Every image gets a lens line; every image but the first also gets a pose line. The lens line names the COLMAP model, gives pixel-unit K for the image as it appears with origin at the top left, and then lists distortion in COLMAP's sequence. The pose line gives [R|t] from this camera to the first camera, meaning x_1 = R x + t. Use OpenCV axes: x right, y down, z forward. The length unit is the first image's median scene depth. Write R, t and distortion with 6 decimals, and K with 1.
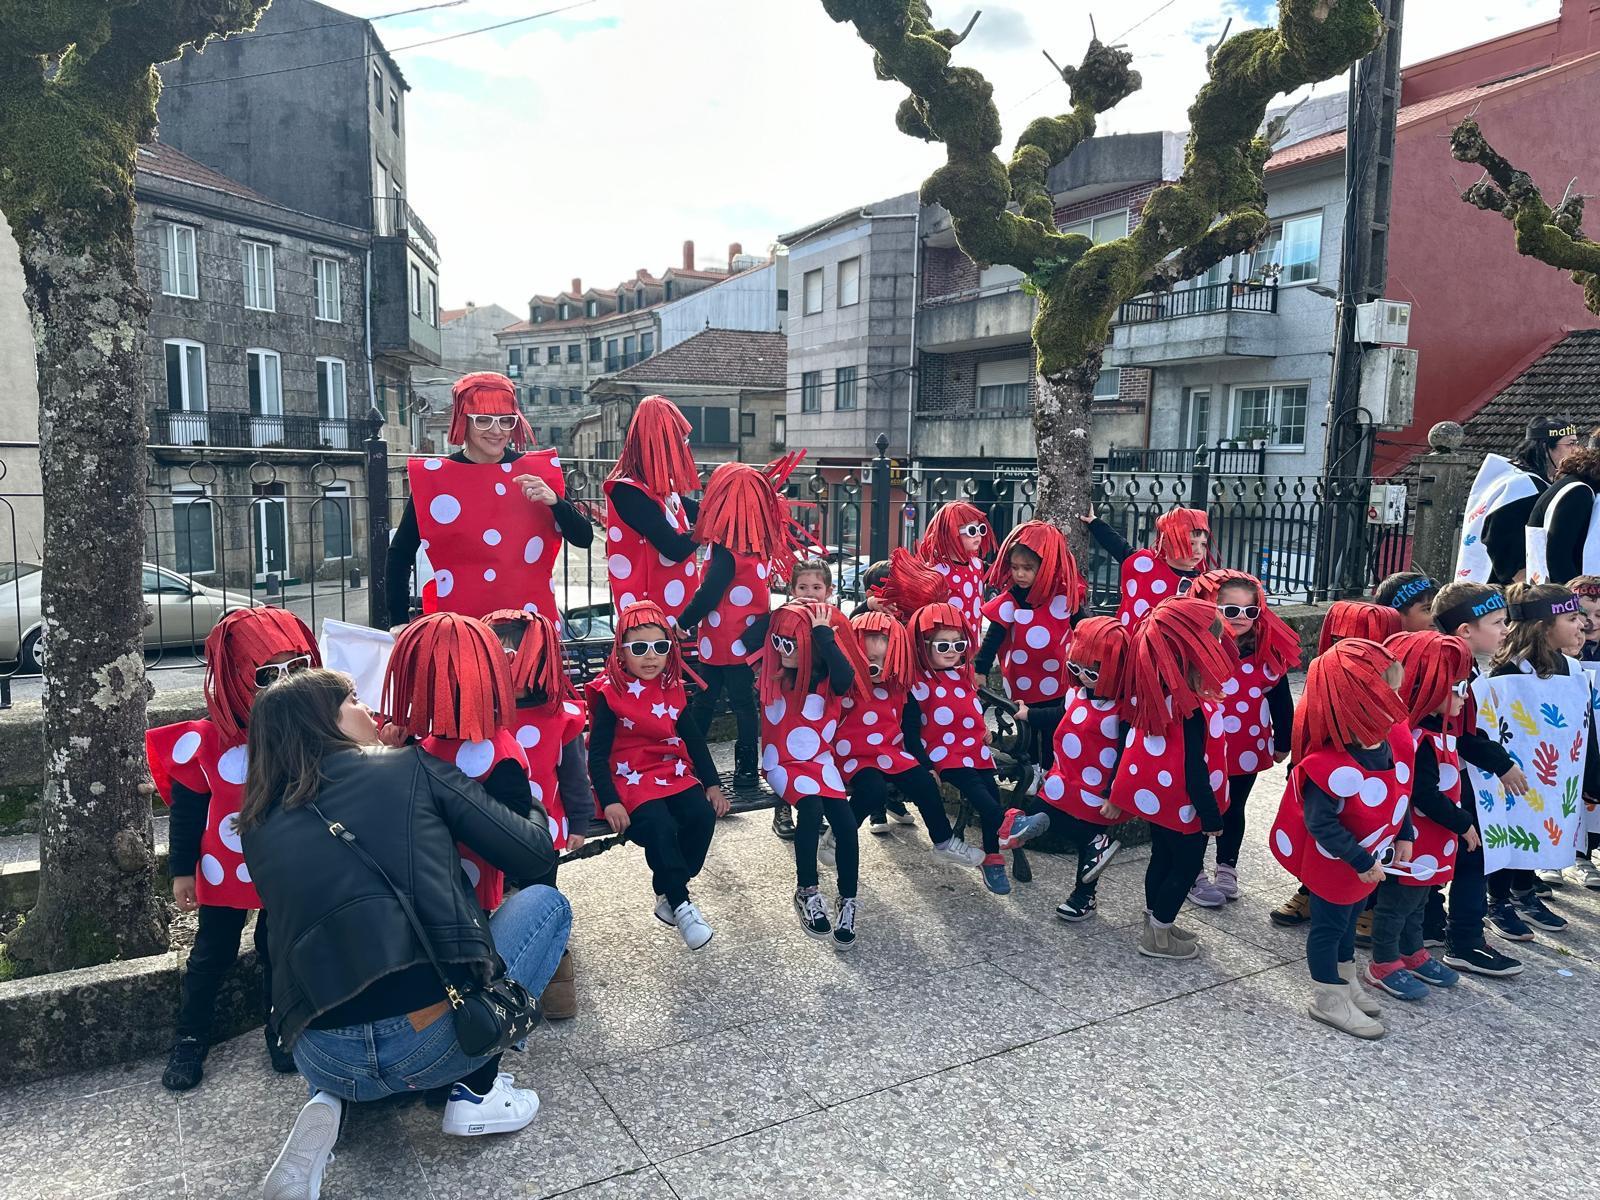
lens RADIAL K [[1181.6, 0, 798.9], [0, 1181.6, 603.7], [0, 0, 1]] dist [0.108525, -0.093155]
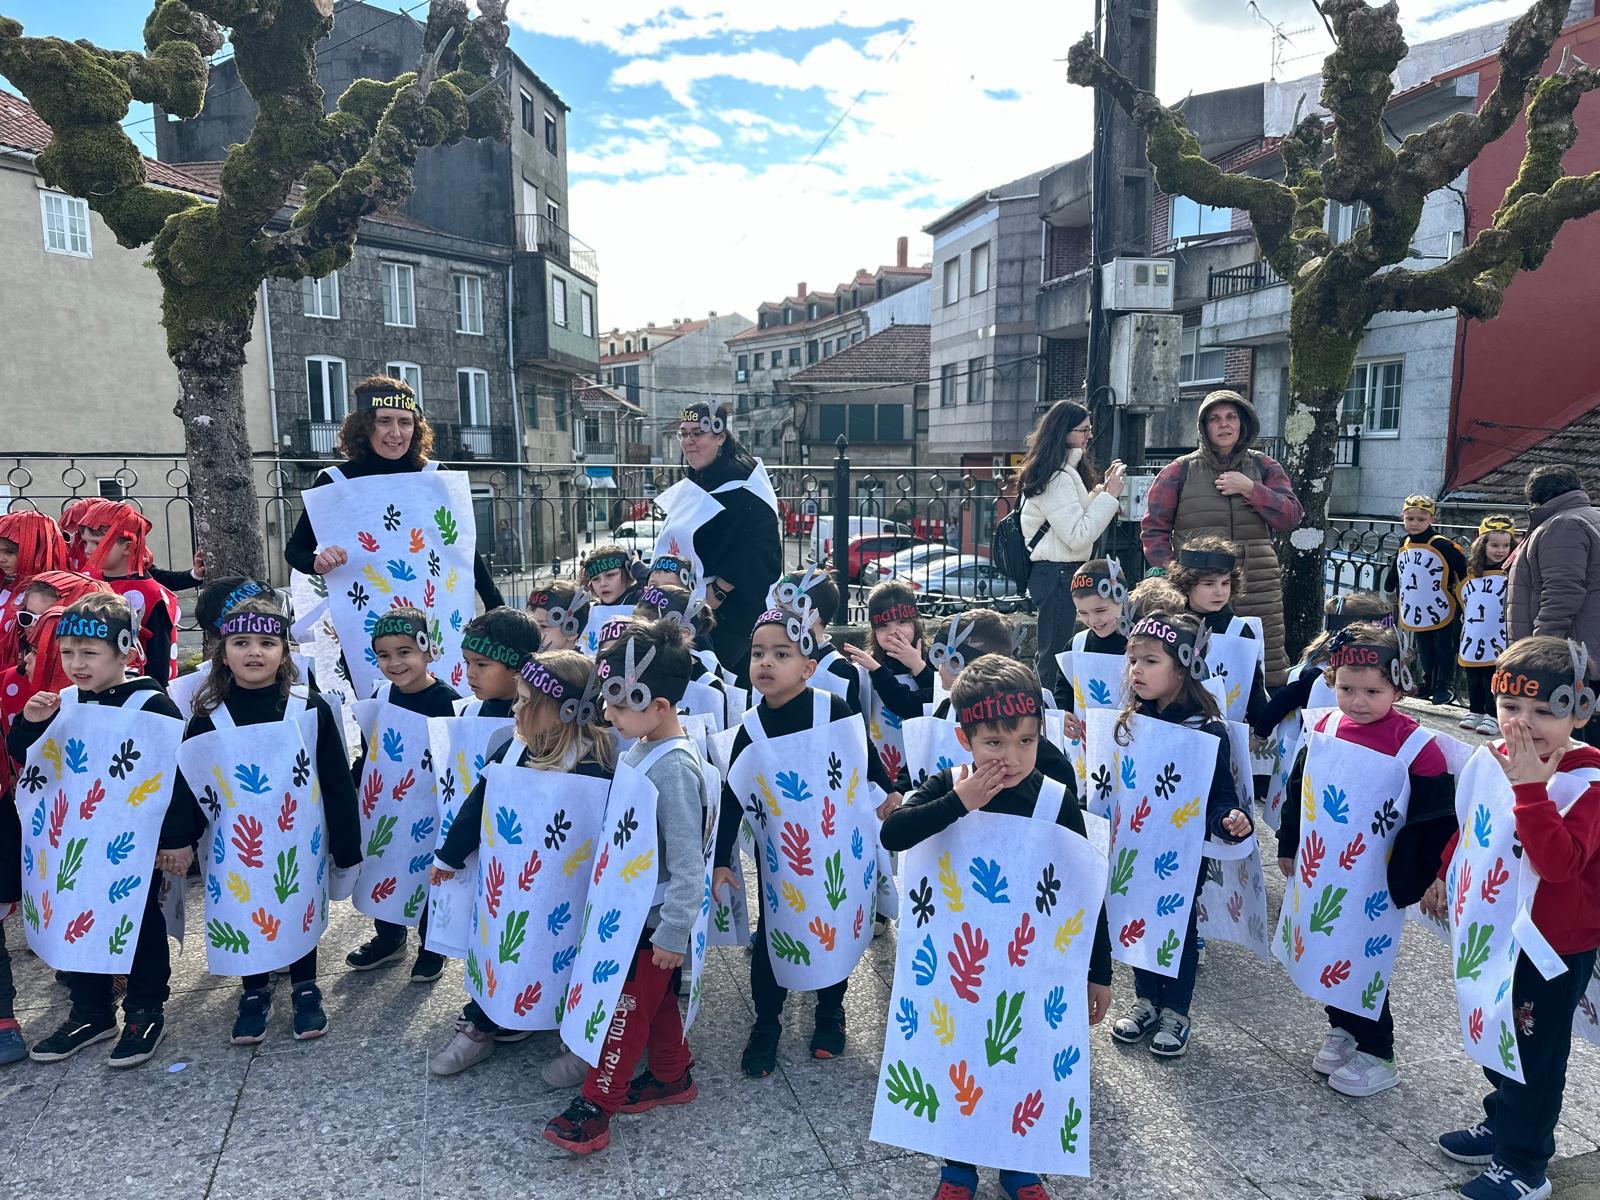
lens RADIAL K [[1181.6, 0, 798.4], [0, 1181.6, 593.1], [0, 0, 1]] dist [0.108525, -0.093155]
pose [[0.973004, 0.010437, -0.230554, 0.128615], [-0.012246, 0.999904, -0.006415, -0.002662], [0.230465, 0.009065, 0.973038, 0.039052]]
